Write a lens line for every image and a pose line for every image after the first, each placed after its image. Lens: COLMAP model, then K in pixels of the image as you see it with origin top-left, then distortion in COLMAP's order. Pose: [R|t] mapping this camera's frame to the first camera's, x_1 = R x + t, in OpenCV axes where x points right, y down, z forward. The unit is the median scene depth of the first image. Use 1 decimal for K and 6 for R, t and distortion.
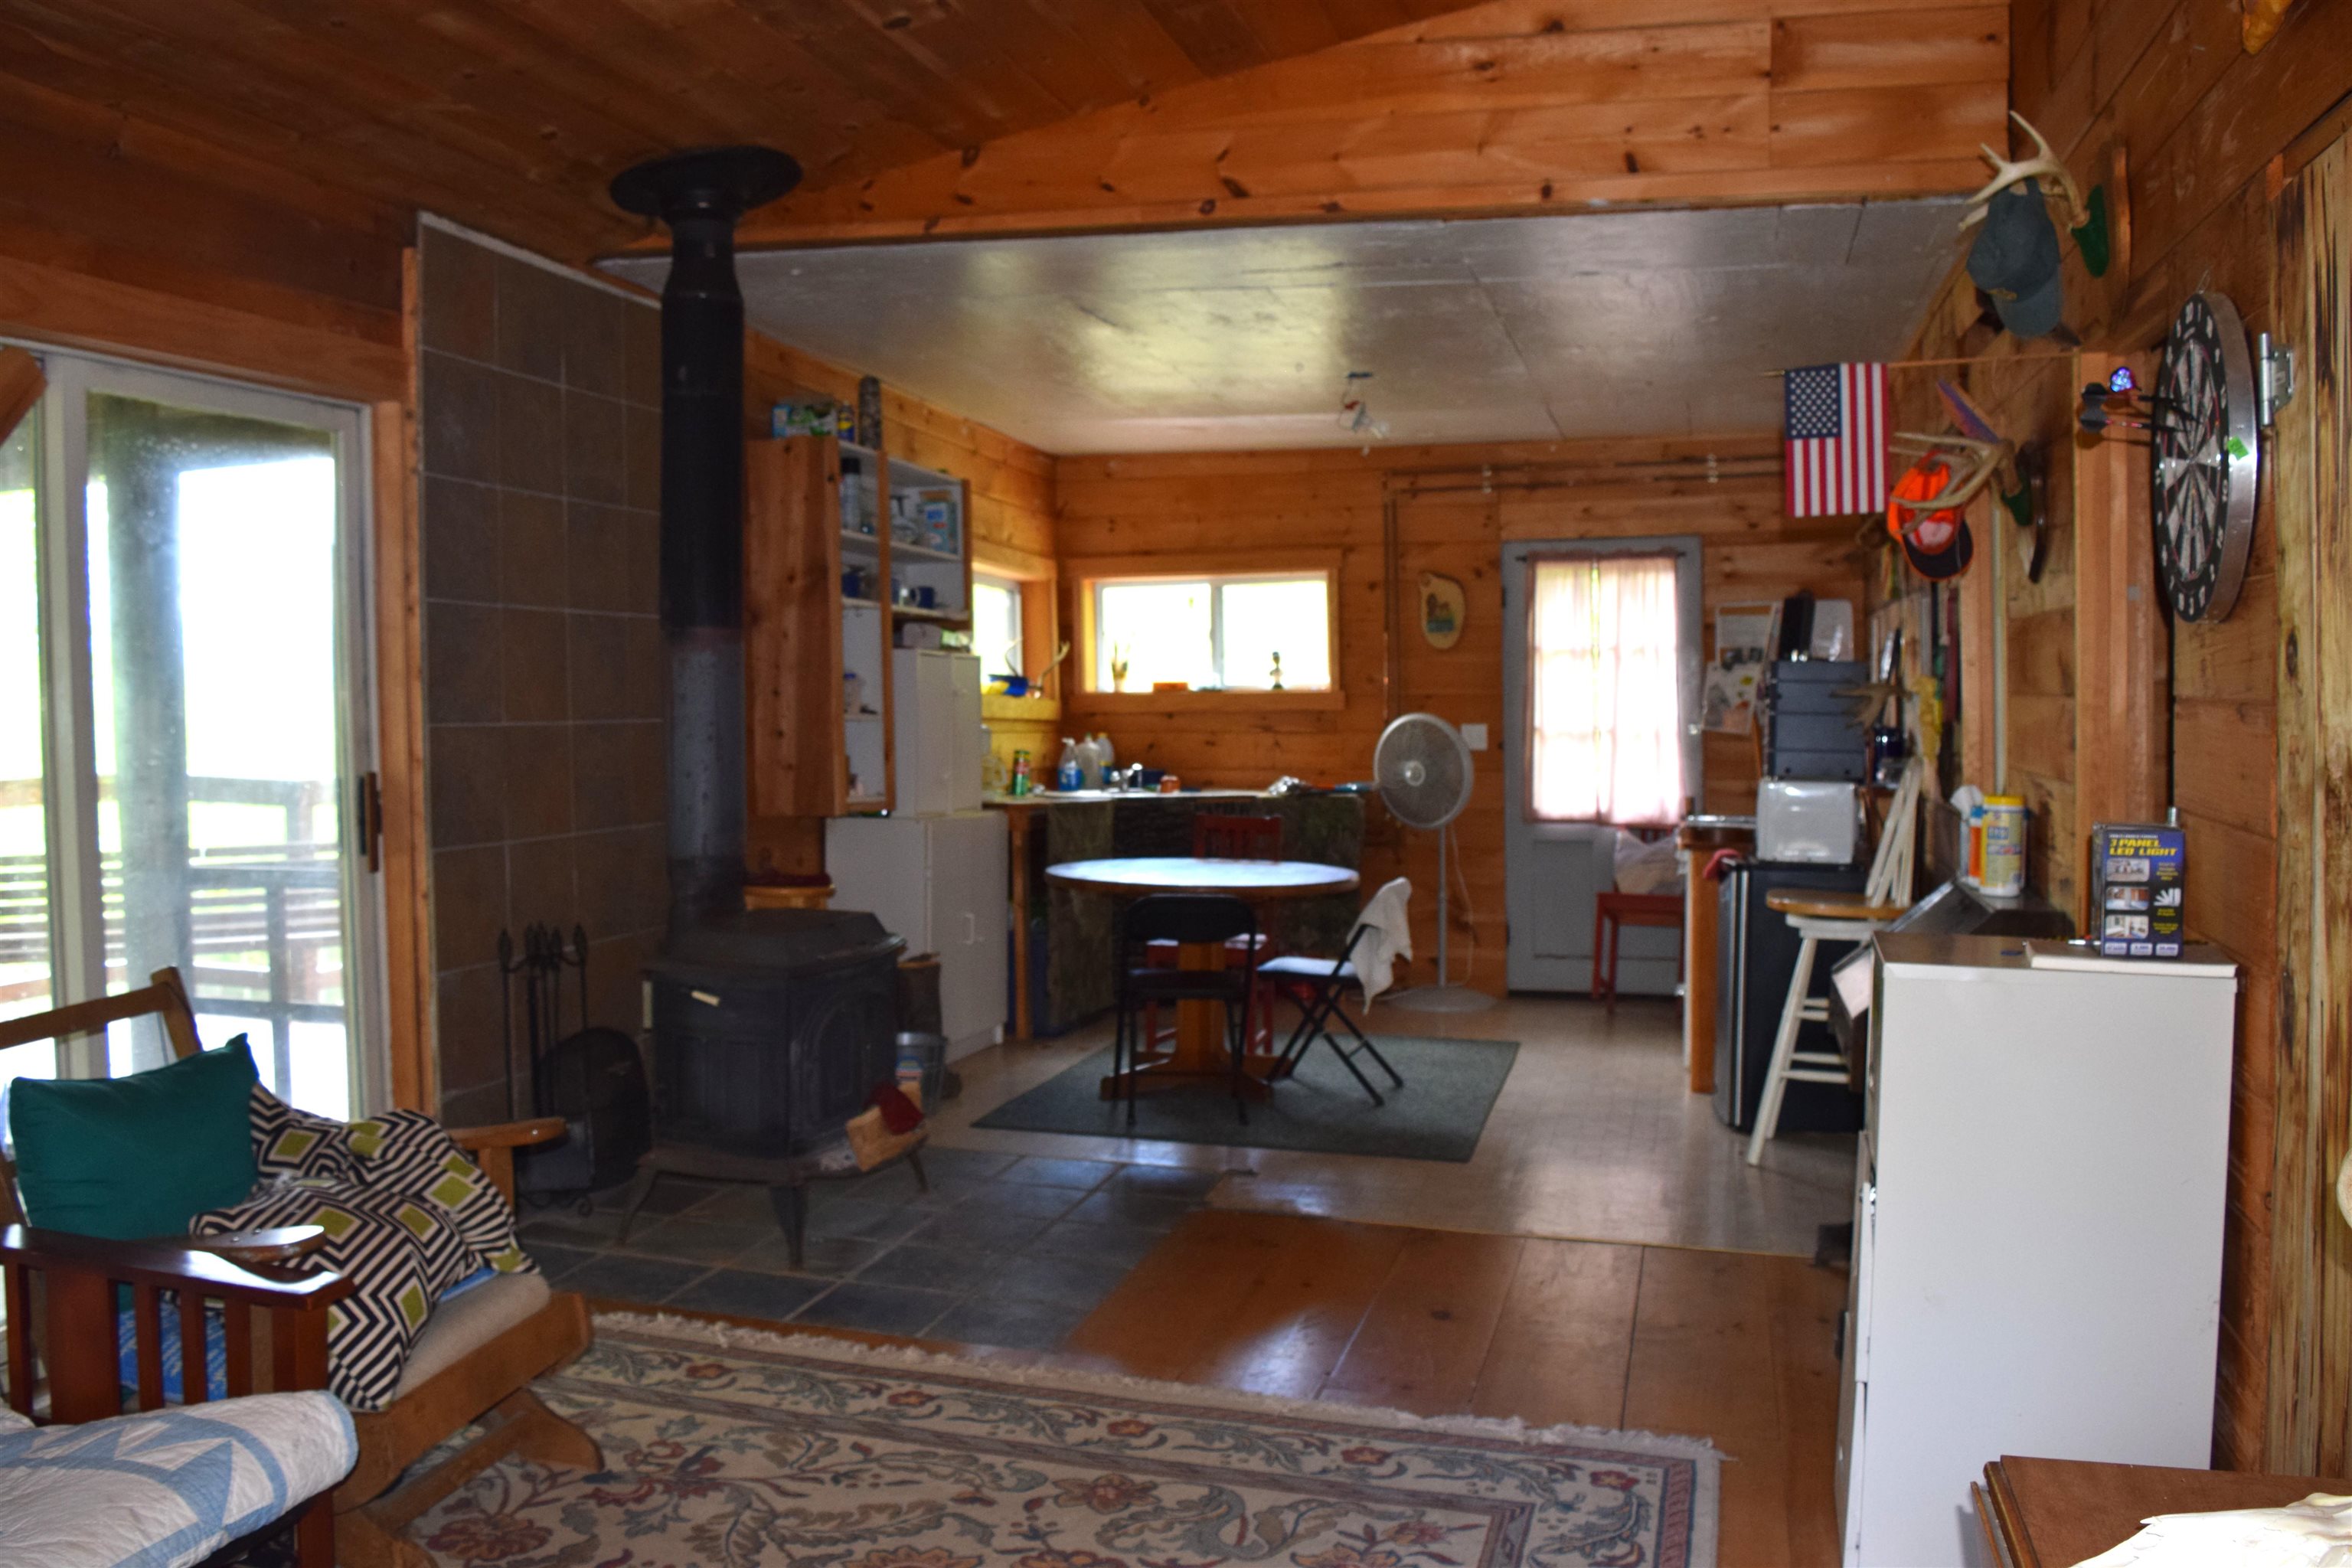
lens RADIAL K [[1981.3, 0, 1172.2], [0, 1981.3, 789.0], [0, 0, 1]] dist [-0.075892, 0.005807]
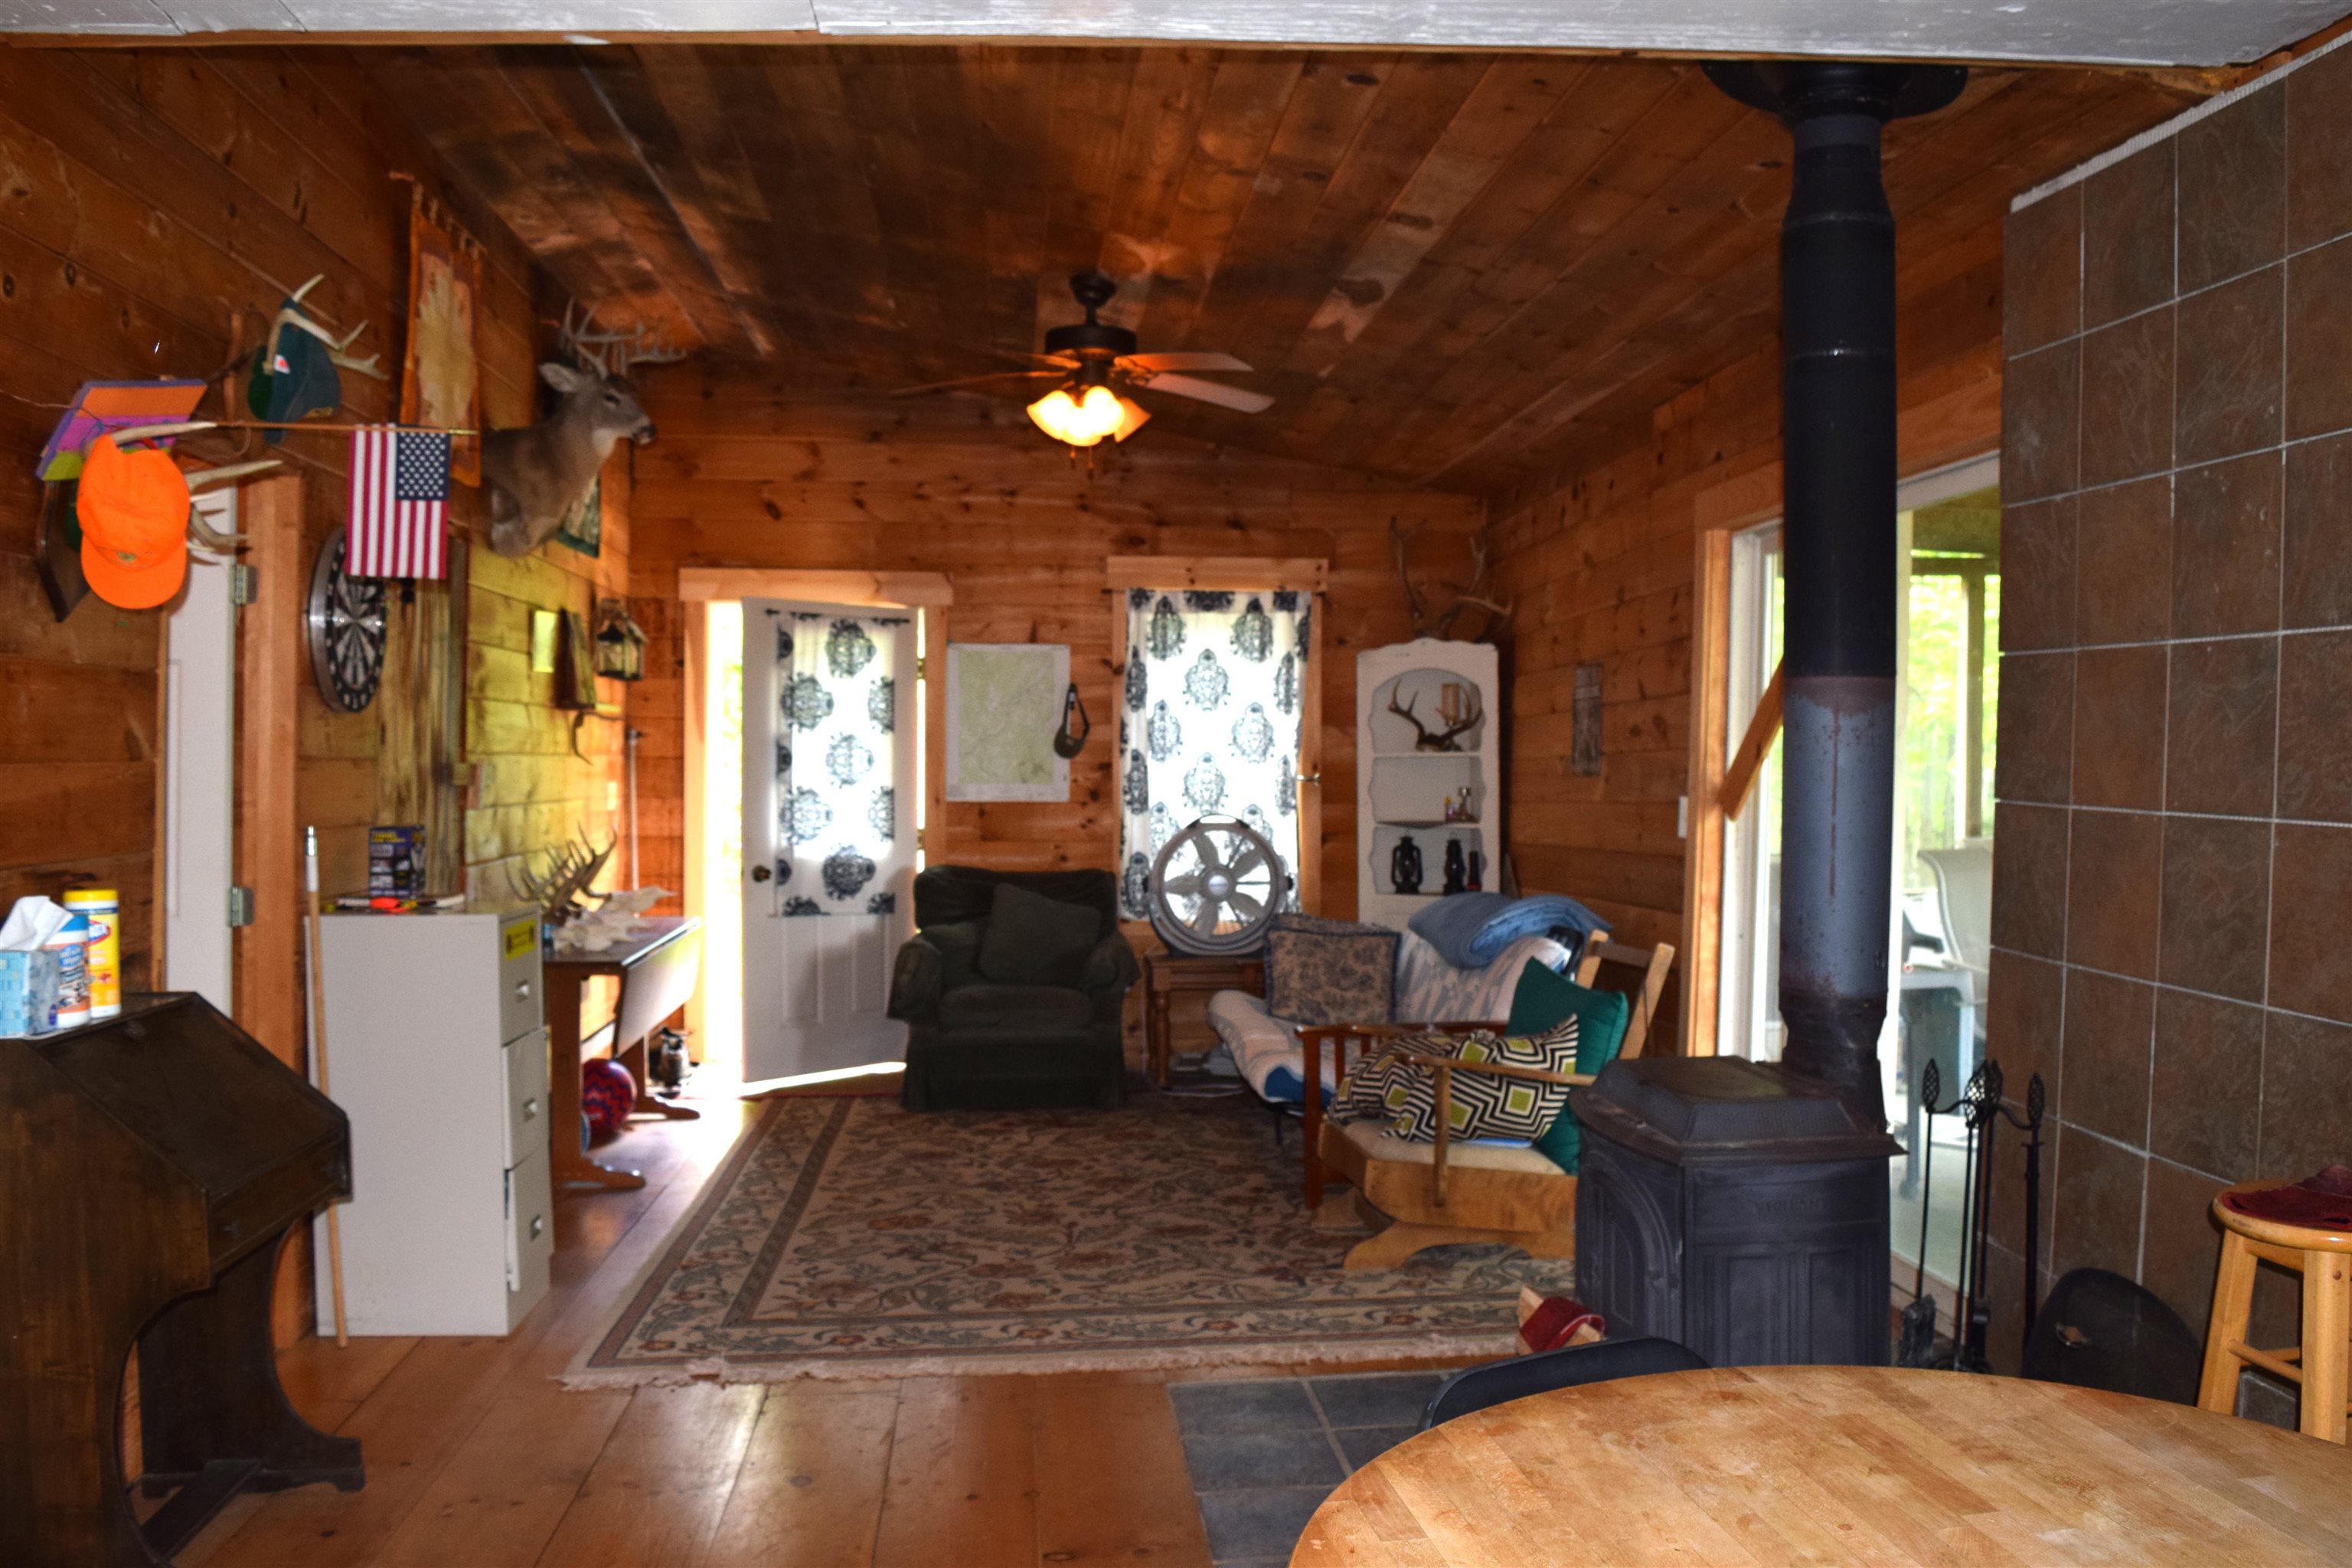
lens RADIAL K [[1981.3, 0, 1169.8], [0, 1981.3, 774.6], [0, 0, 1]] dist [-0.075892, 0.005807]
pose [[-0.939911, 0.003090, -0.341406, 0.279213], [-0.020132, 0.997717, 0.064456, -0.102070], [0.340826, 0.067456, -0.937703, 1.858197]]
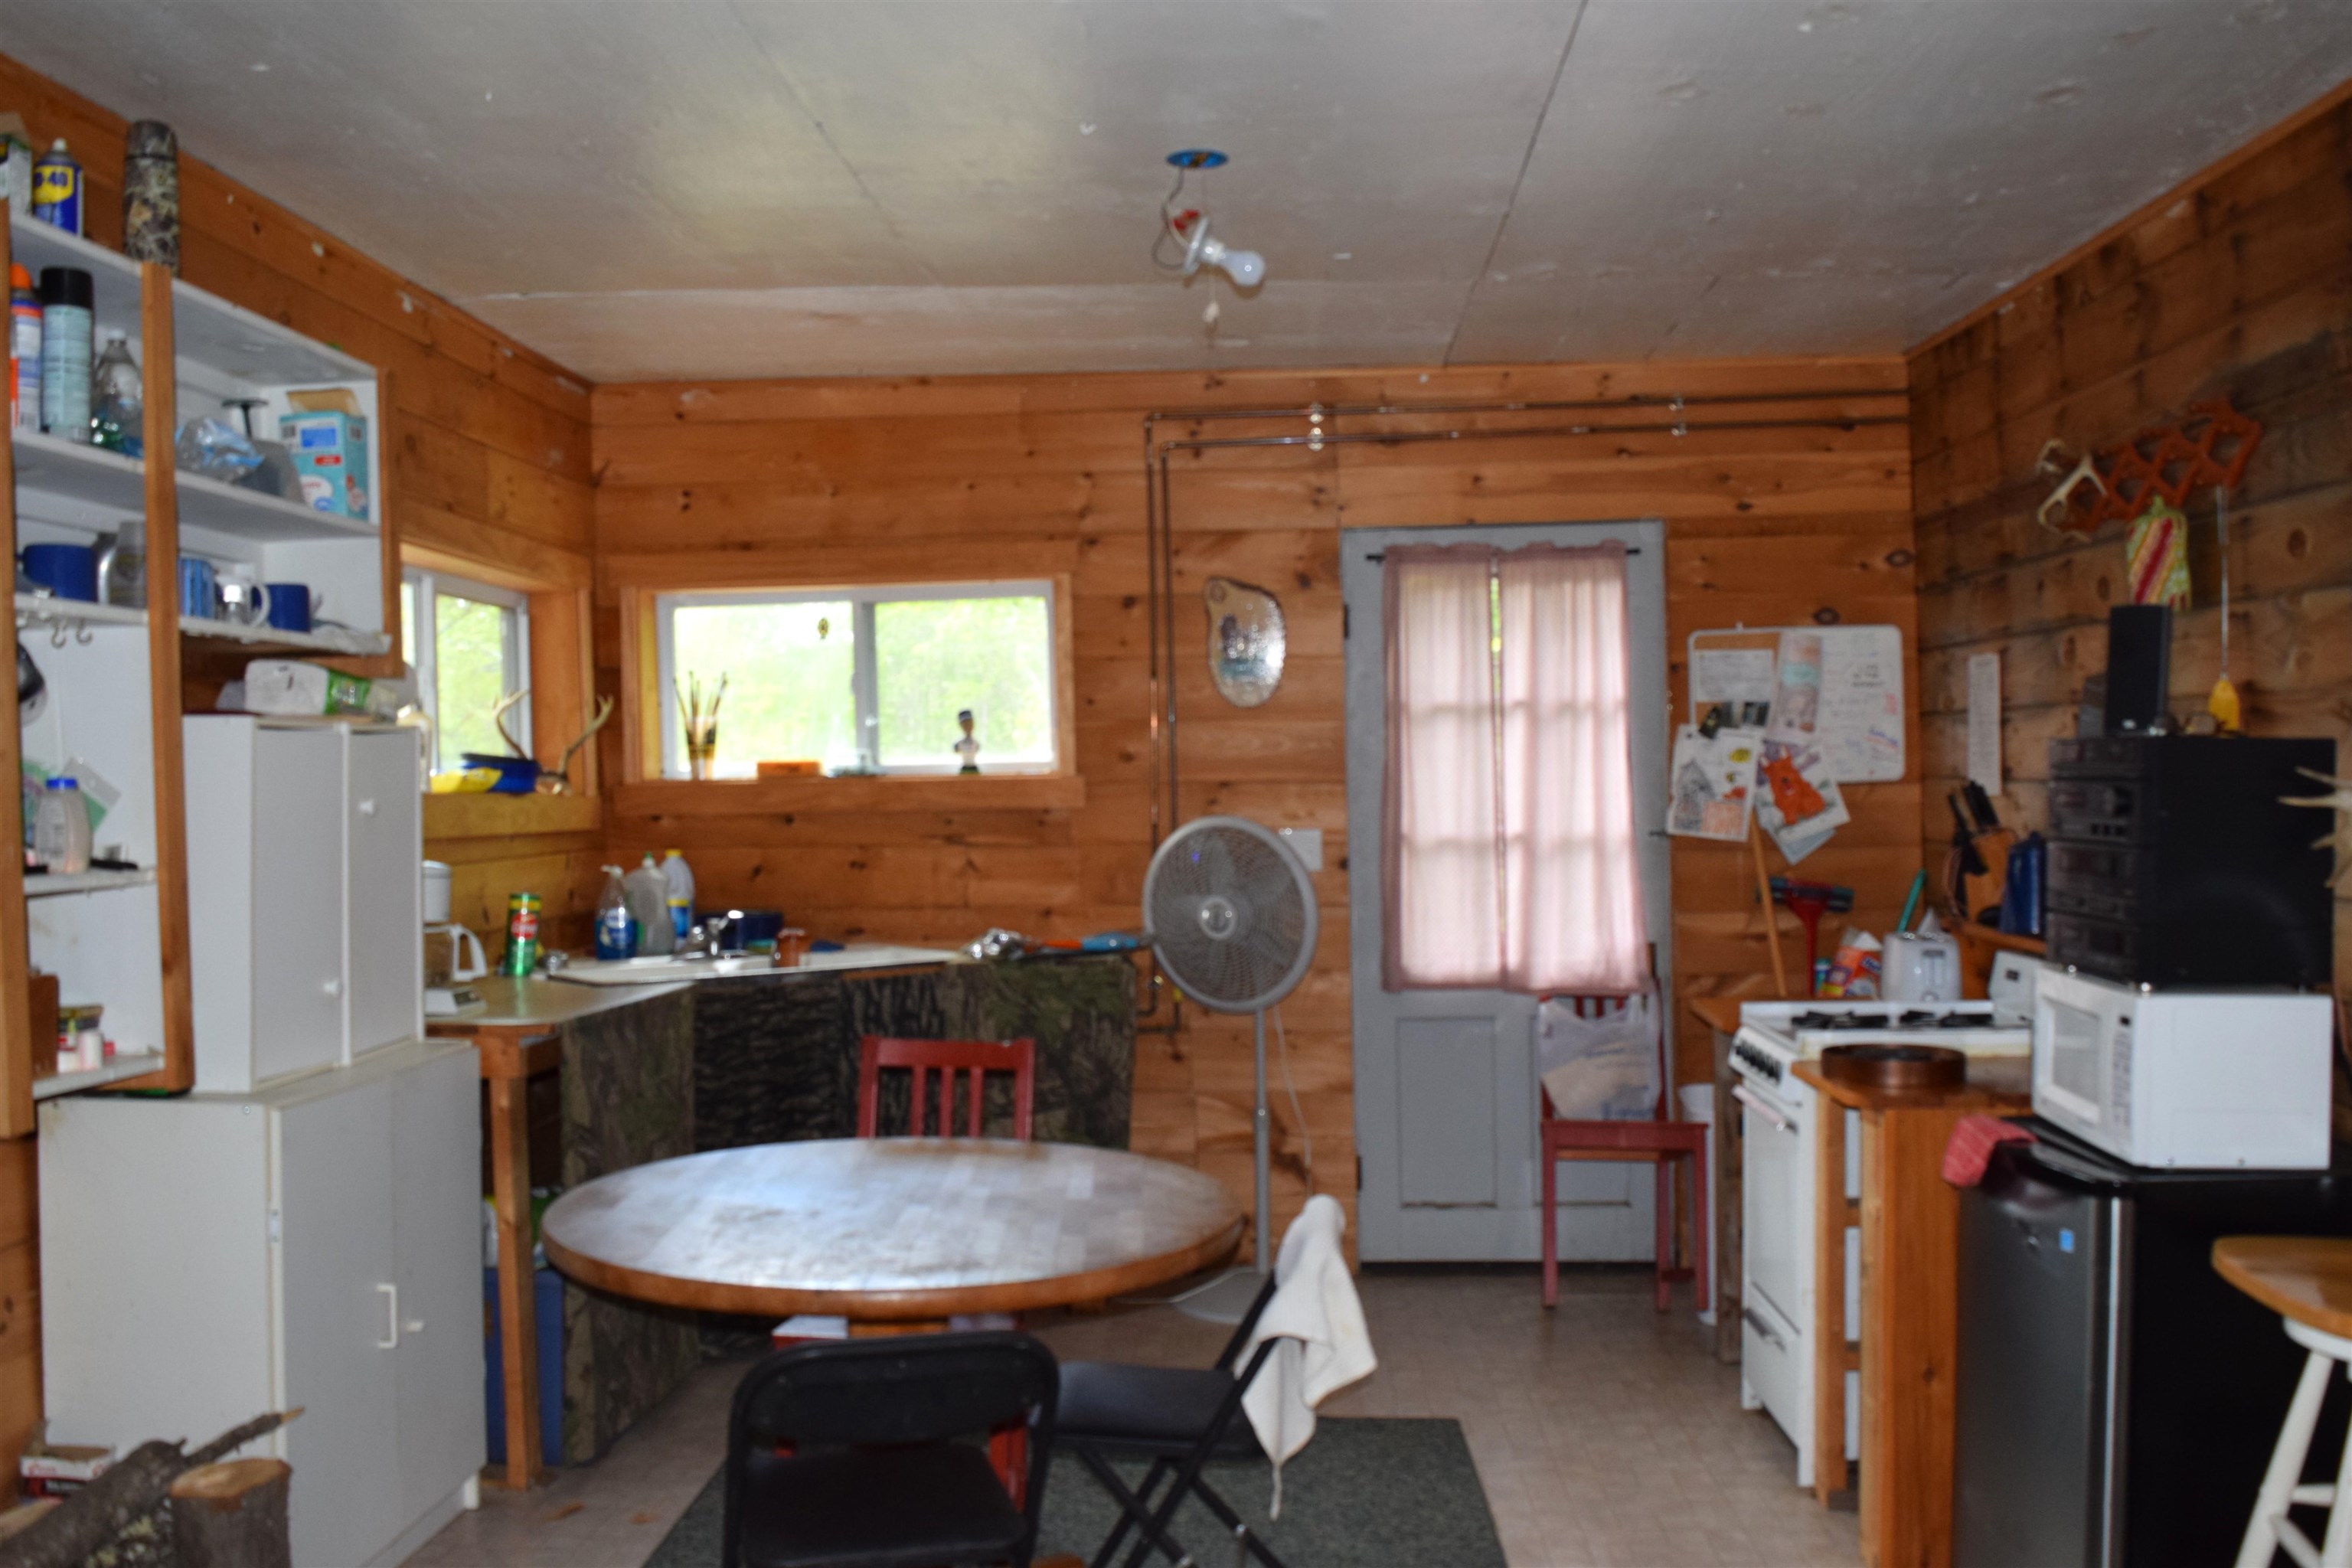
lens RADIAL K [[1981.3, 0, 1176.2], [0, 1981.3, 764.2], [0, 0, 1]] dist [-0.075892, 0.005807]
pose [[0.976832, -0.010217, 0.213764, -0.015052], [0.018024, 0.999239, -0.034603, -0.033114], [-0.213248, 0.037655, 0.976272, 0.423157]]
